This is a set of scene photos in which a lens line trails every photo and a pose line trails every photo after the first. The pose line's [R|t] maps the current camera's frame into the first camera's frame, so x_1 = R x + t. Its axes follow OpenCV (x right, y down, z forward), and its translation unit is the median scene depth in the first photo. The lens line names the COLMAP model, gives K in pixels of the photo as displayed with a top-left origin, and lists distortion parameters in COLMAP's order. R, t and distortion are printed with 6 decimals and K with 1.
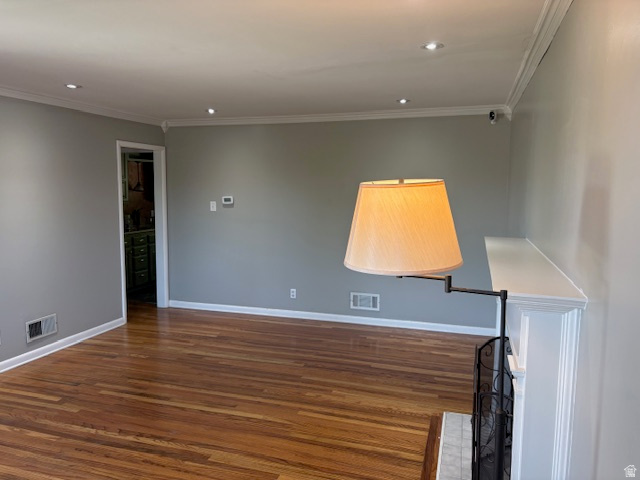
lens RADIAL K [[482.2, 0, 320.0], [0, 482.2, 240.0], [0, 0, 1]] dist [0.051404, -0.060070]
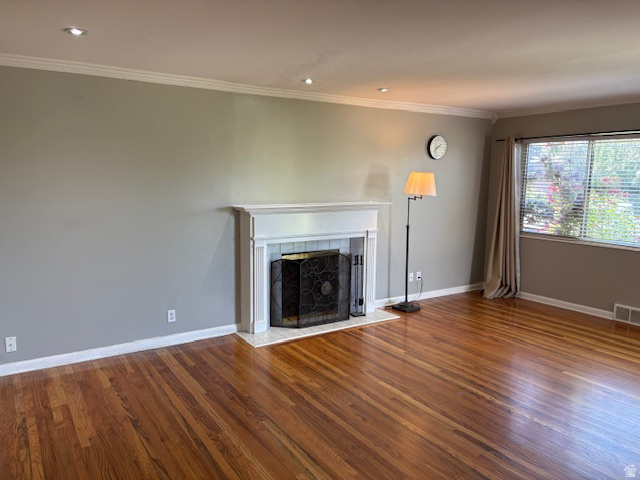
lens RADIAL K [[482.2, 0, 320.0], [0, 482.2, 240.0], [0, 0, 1]] dist [0.051404, -0.060070]
pose [[-0.771206, -0.100724, 0.628566, -0.660374], [0.054827, 0.973224, 0.223222, -0.199668], [-0.634220, 0.206613, -0.745034, 1.802247]]
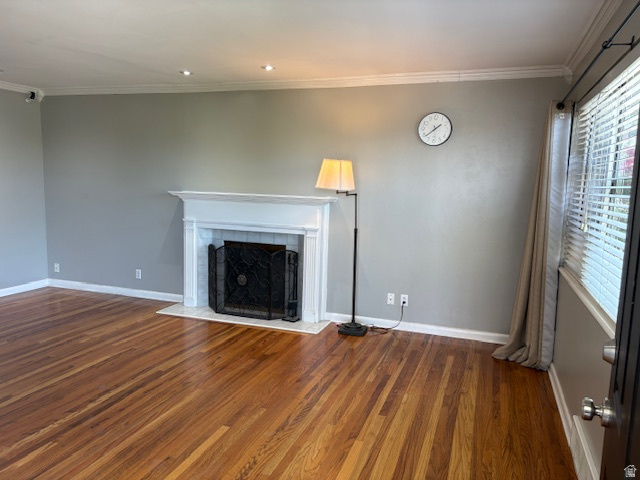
lens RADIAL K [[482.2, 0, 320.0], [0, 482.2, 240.0], [0, 0, 1]] dist [0.051404, -0.060070]
pose [[0.032961, -0.127613, 0.991276, -1.174168], [0.081765, 0.988835, 0.124580, -0.006402], [-0.996106, 0.076946, 0.043028, 0.425977]]
